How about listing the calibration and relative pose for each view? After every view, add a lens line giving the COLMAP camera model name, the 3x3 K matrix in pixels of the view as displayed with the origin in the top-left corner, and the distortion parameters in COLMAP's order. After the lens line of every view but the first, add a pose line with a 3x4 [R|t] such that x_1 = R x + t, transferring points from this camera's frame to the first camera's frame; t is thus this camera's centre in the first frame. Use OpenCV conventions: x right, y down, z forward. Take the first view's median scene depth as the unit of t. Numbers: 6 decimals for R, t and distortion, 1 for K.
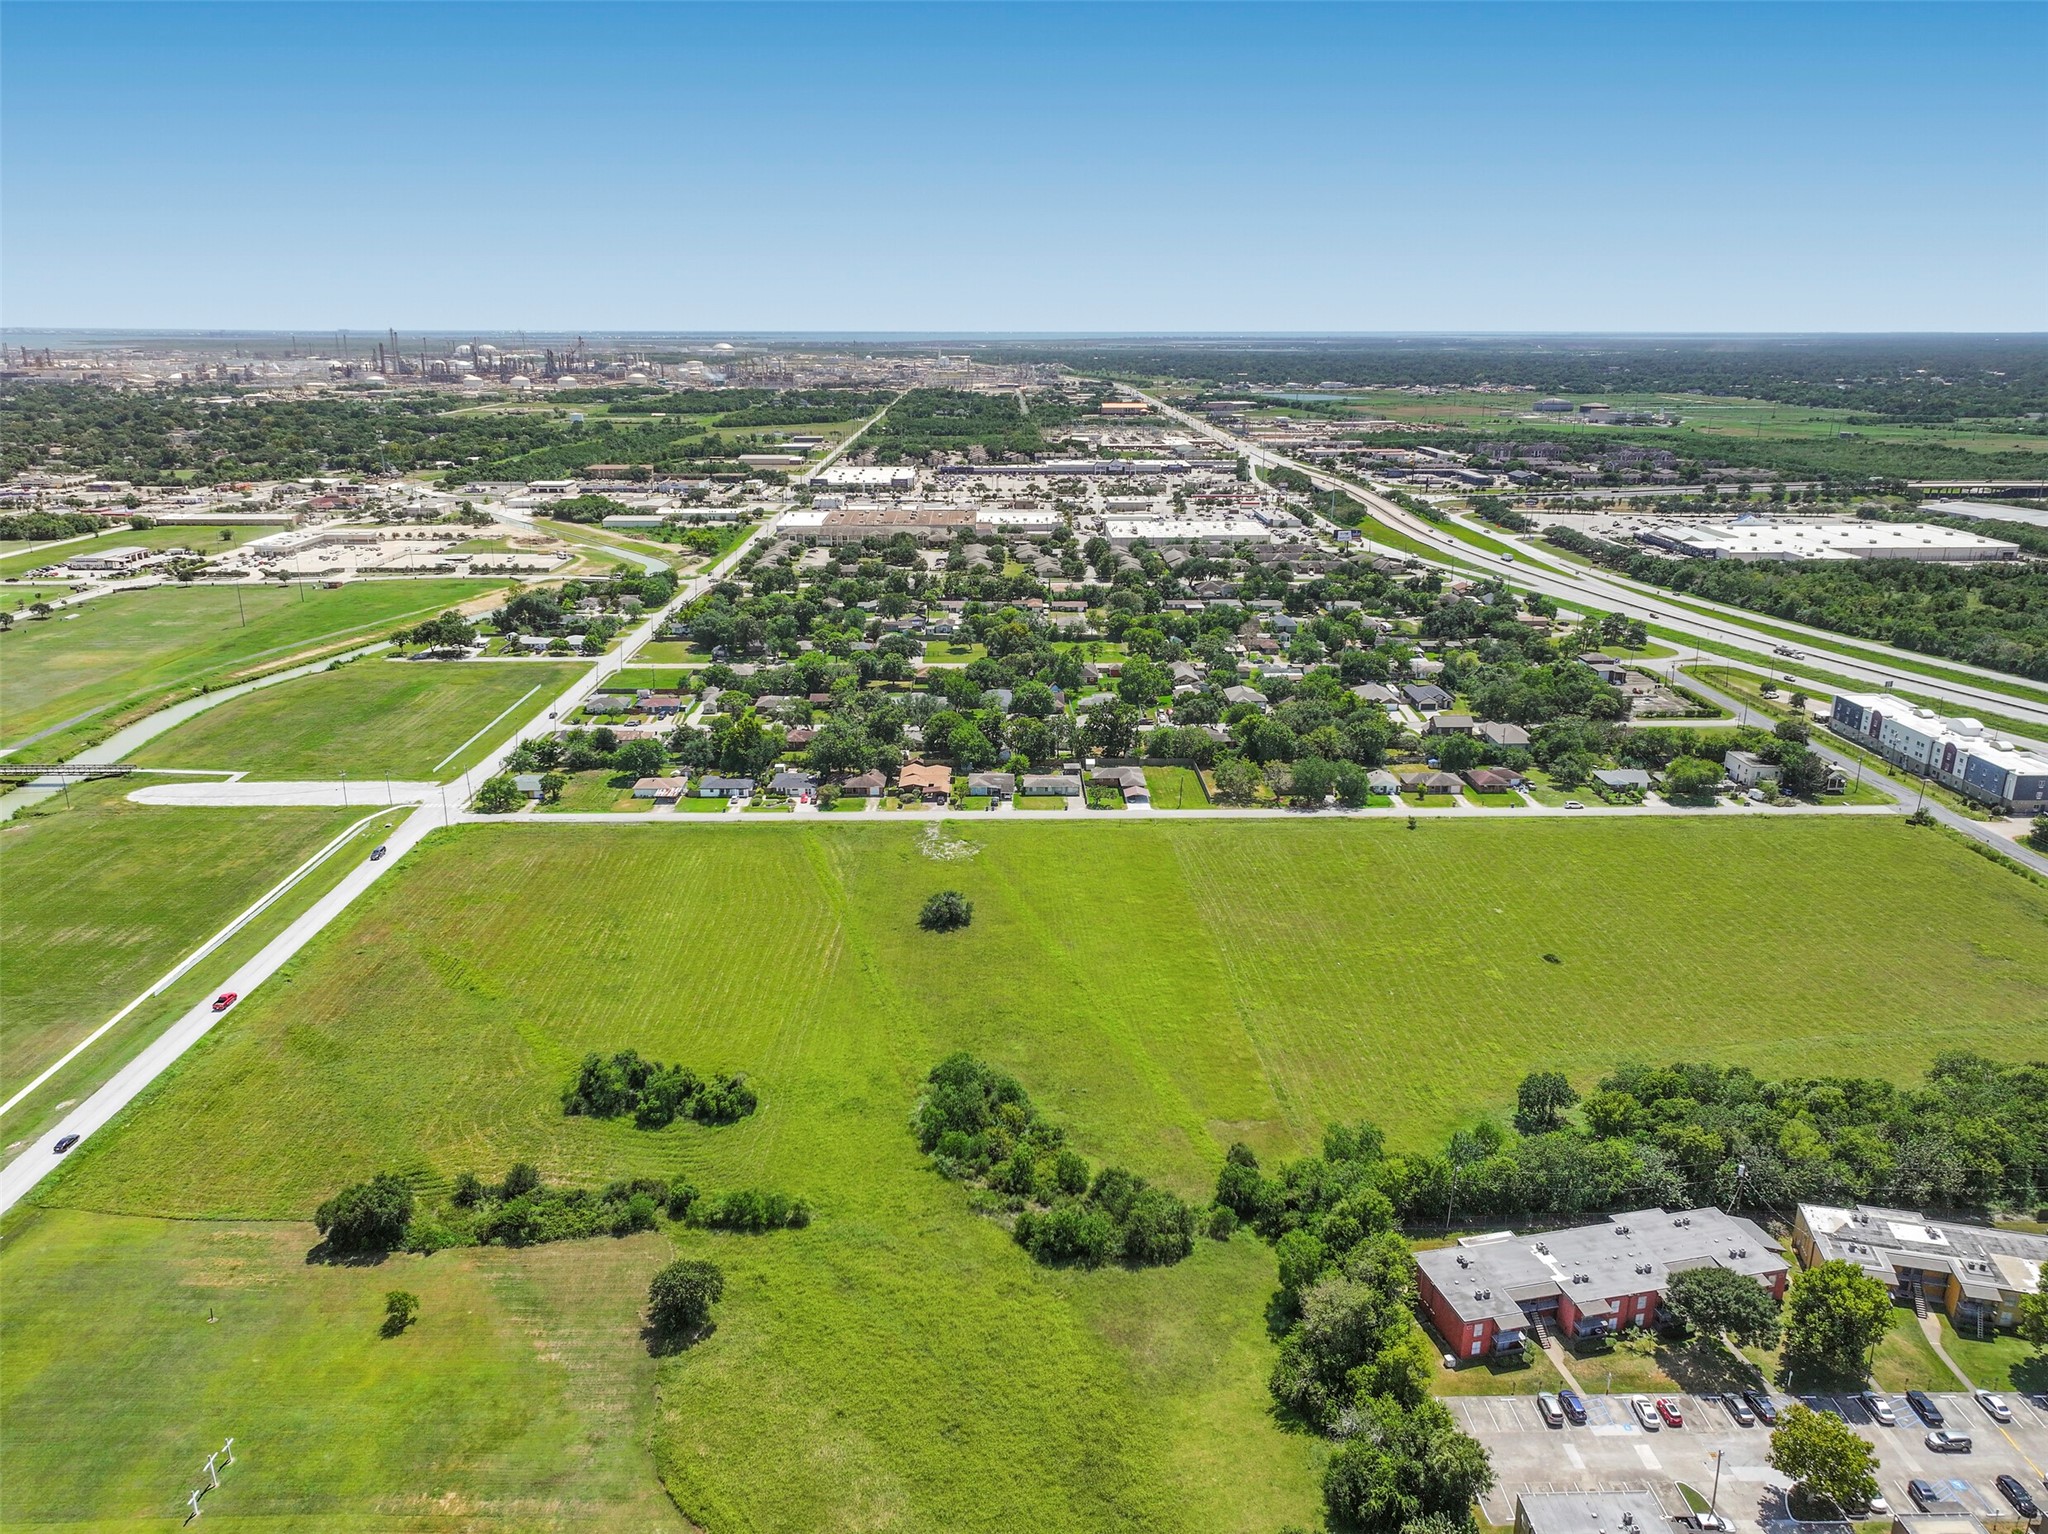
lens RADIAL K [[1430.4, 0, 1024.0], [0, 1430.4, 767.0], [0, 0, 1]] dist [0.005024, 0.002816]
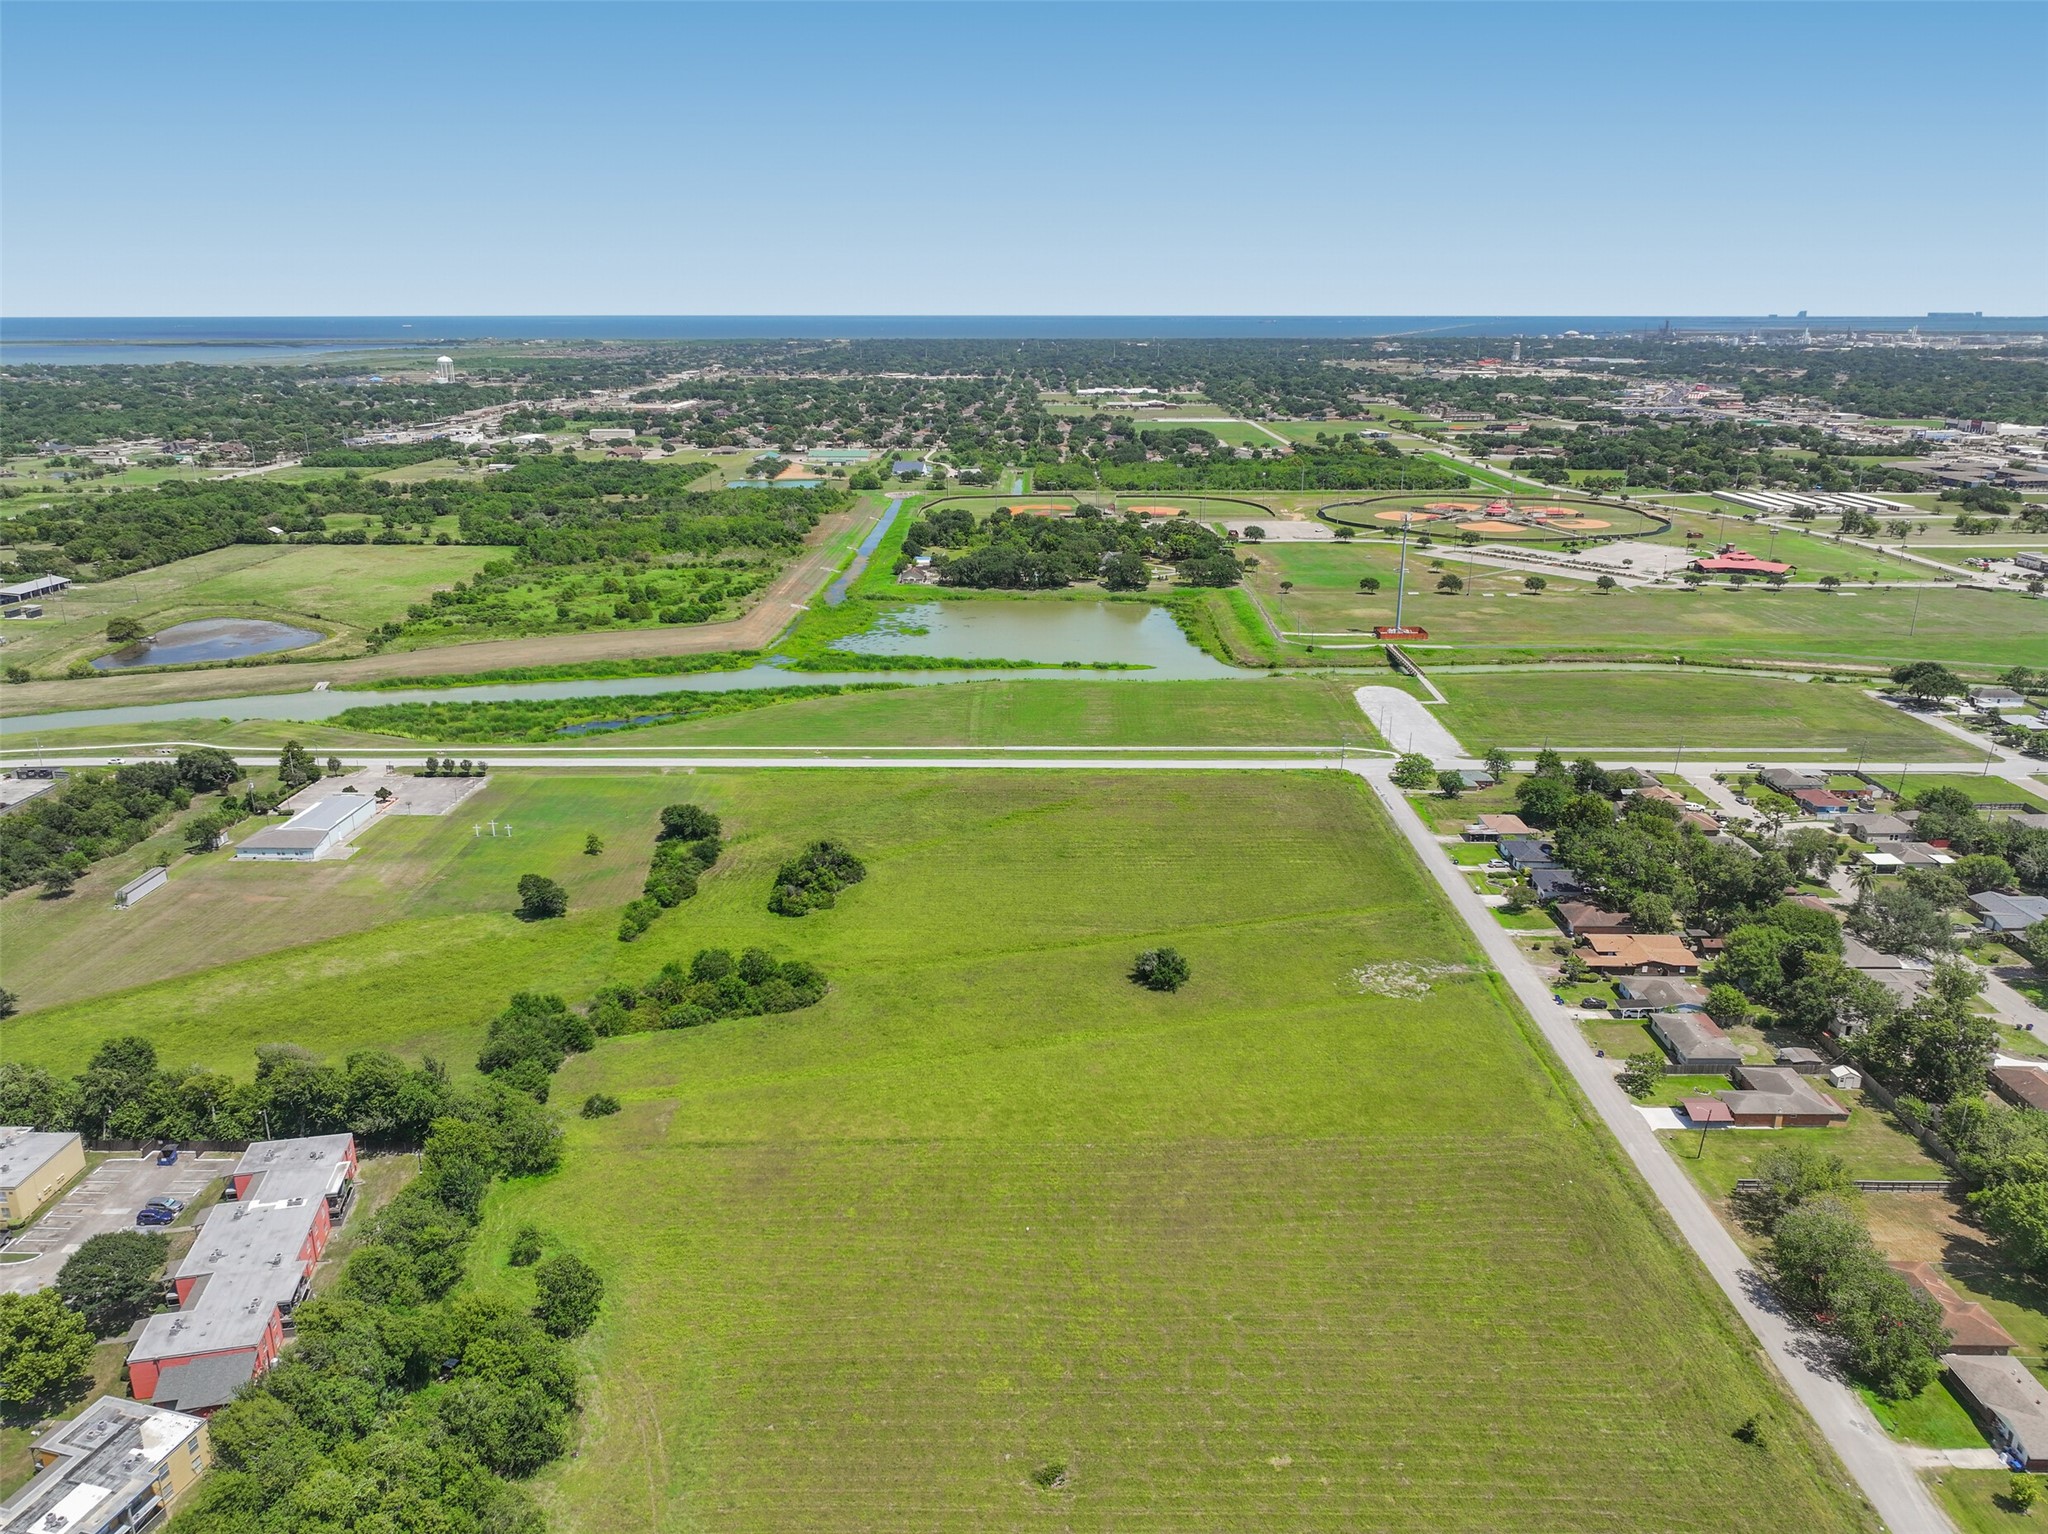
lens RADIAL K [[1430.4, 0, 1024.0], [0, 1430.4, 767.0], [0, 0, 1]] dist [0.005024, 0.002816]
pose [[-0.030488, 0.303619, -0.952306, 0.608973], [-0.297291, 0.906876, 0.298652, -0.203289], [0.954300, 0.292217, 0.062614, 0.664085]]
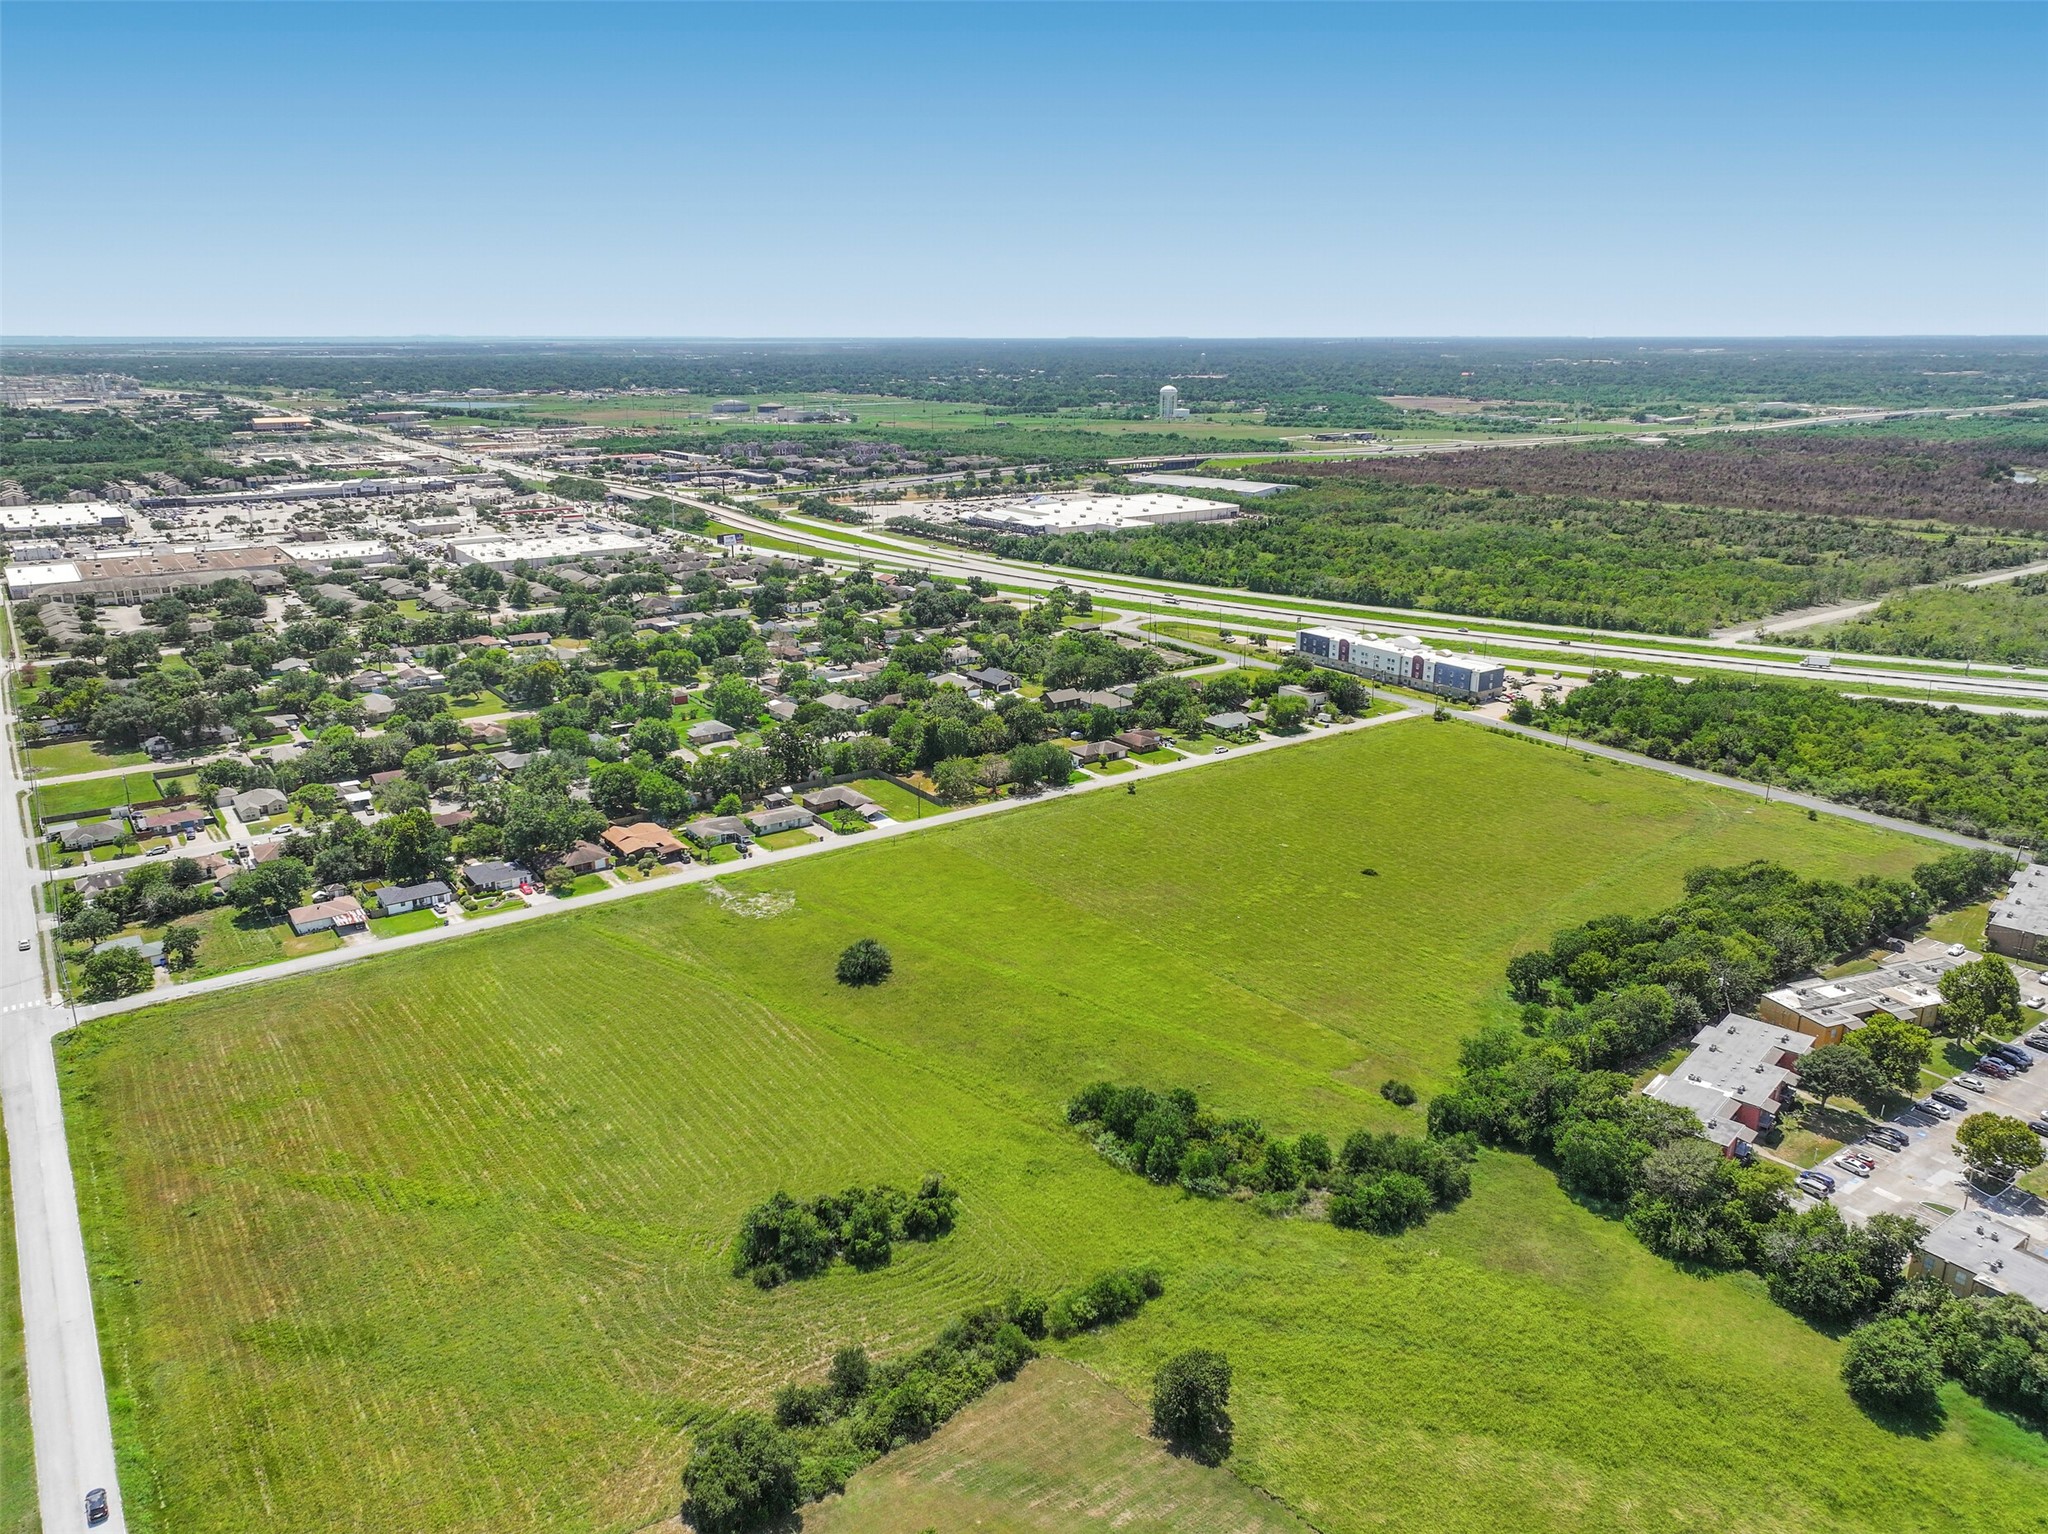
lens RADIAL K [[1430.4, 0, 1024.0], [0, 1430.4, 767.0], [0, 0, 1]] dist [0.005024, 0.002816]
pose [[0.822983, -0.166242, 0.543197, -0.360148], [0.167994, 0.984675, 0.046831, -0.039000], [-0.542658, 0.052713, 0.838298, 0.133508]]
